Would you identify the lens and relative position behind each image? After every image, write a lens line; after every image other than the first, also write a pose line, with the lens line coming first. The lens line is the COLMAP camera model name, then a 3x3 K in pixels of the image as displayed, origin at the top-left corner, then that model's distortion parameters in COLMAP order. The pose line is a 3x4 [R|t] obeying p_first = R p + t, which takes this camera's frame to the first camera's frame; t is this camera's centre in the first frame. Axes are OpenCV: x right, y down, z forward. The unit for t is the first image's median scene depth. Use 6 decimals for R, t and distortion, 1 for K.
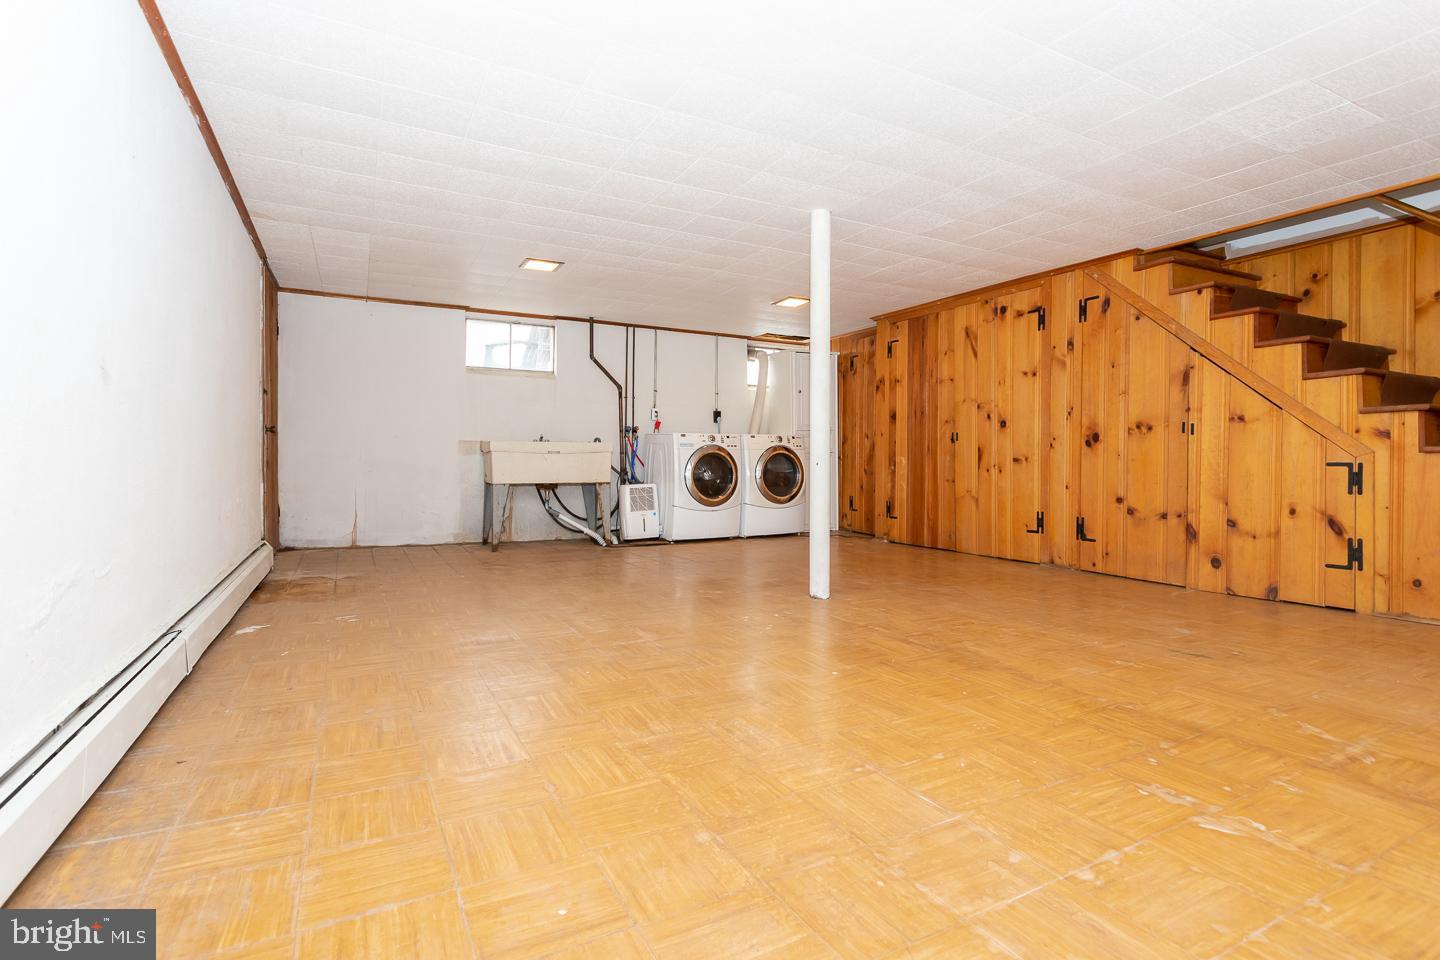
lens RADIAL K [[696.8, 0, 714.1], [0, 696.8, 474.3], [0, 0, 1]] dist [-0.000344, -0.000101]
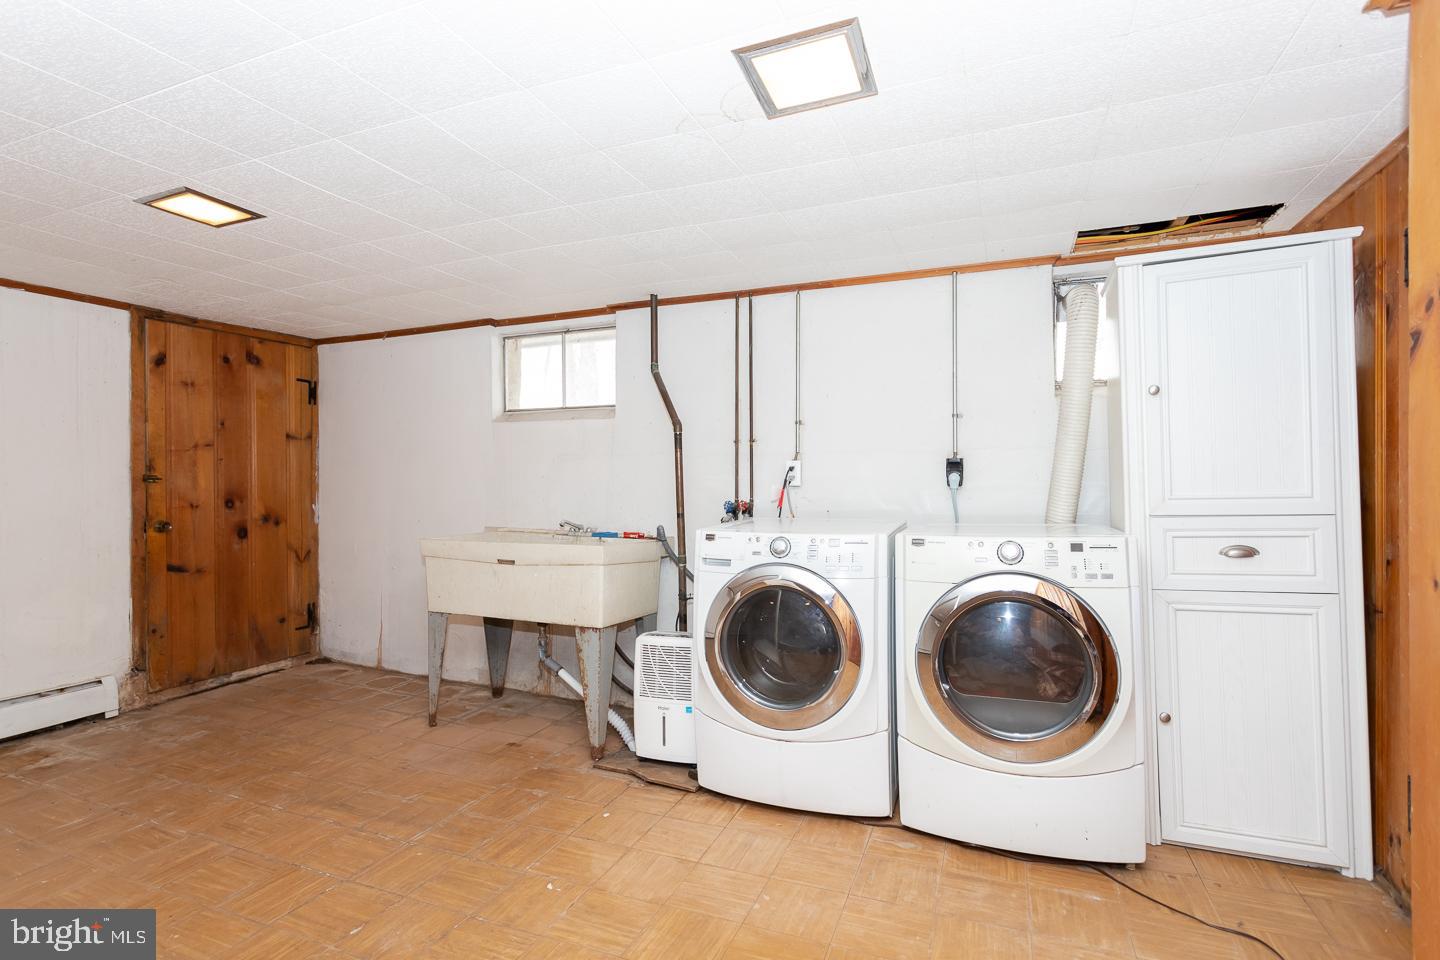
lens RADIAL K [[696.8, 0, 714.1], [0, 696.8, 474.3], [0, 0, 1]] dist [-0.000344, -0.000101]
pose [[0.631765, -0.012512, -0.775059, 0.261654], [-0.004832, 0.999787, -0.020078, -0.081135], [0.775145, 0.016429, 0.631570, 0.715325]]
